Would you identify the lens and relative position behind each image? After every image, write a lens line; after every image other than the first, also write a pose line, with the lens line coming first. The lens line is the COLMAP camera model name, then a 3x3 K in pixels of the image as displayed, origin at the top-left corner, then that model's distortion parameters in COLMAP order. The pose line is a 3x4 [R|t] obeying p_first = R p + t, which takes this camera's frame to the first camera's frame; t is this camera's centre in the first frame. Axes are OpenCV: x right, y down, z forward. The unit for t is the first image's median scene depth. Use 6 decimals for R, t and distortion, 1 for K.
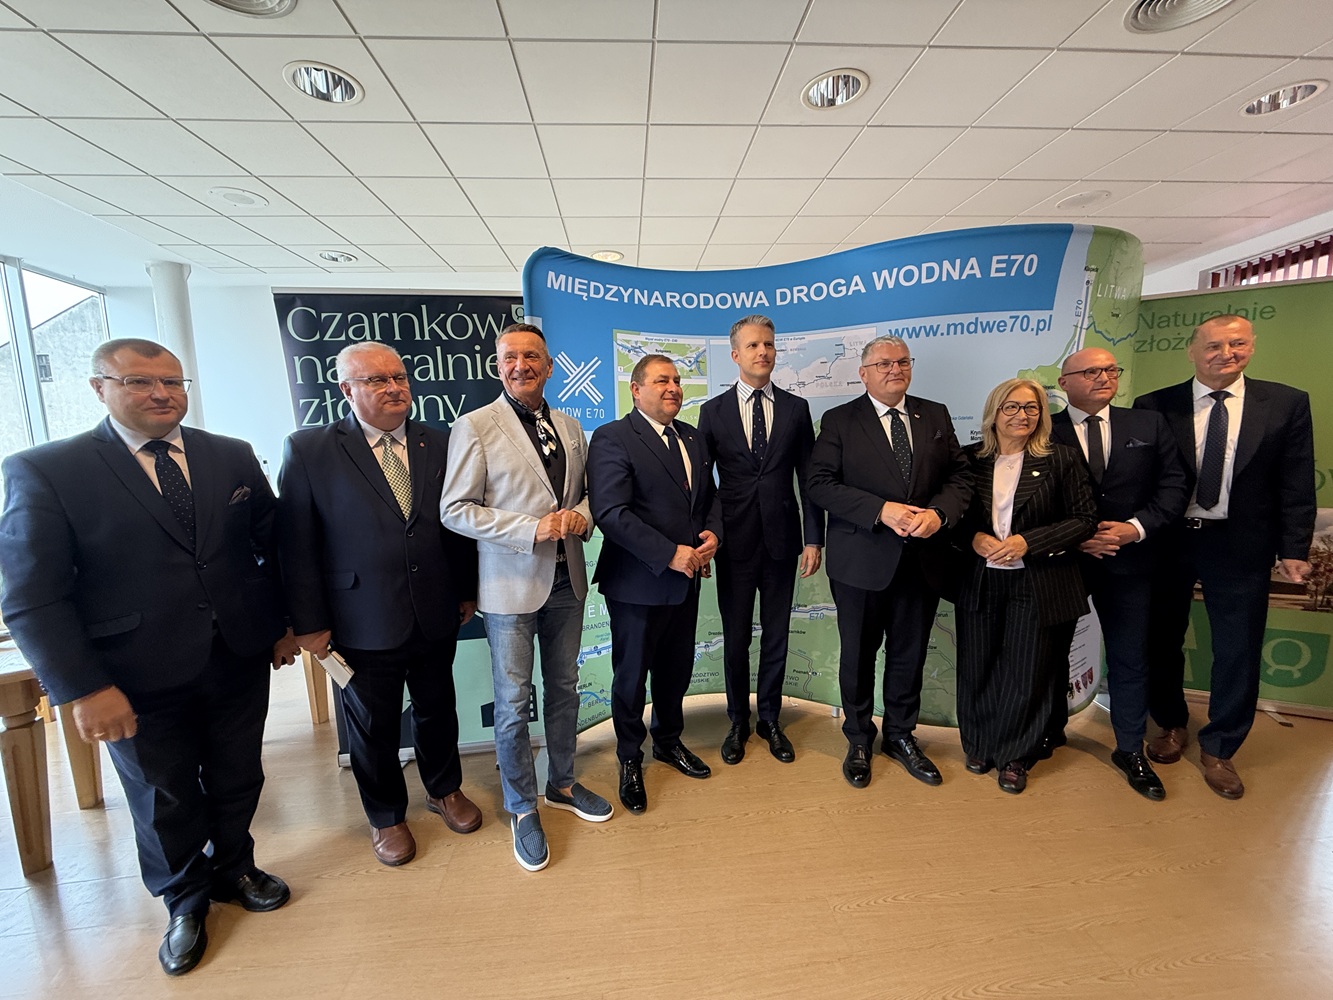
lens RADIAL K [[531.7, 0, 671.5], [0, 531.7, 499.4], [0, 0, 1]] dist [-0.000088, -0.000036]
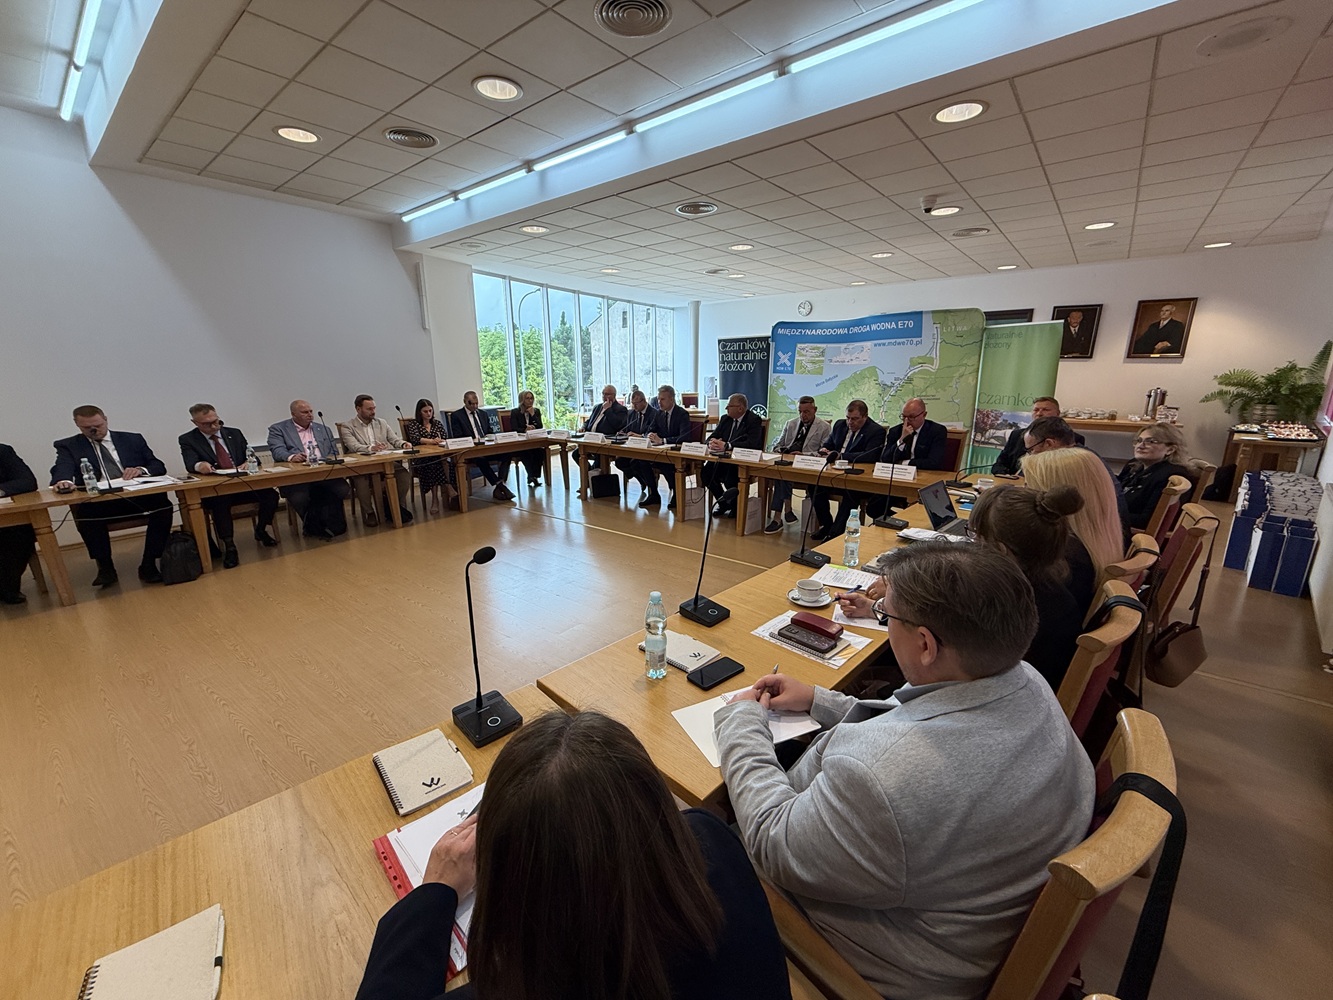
lens RADIAL K [[531.7, 0, 666.4], [0, 531.7, 499.8], [0, 0, 1]] dist [-0.000088, -0.000036]
pose [[0.725341, 0.186902, -0.662532, 1.839628], [-0.094461, 0.980356, 0.173144, 0.161127], [0.681878, -0.063005, 0.728748, -2.251195]]
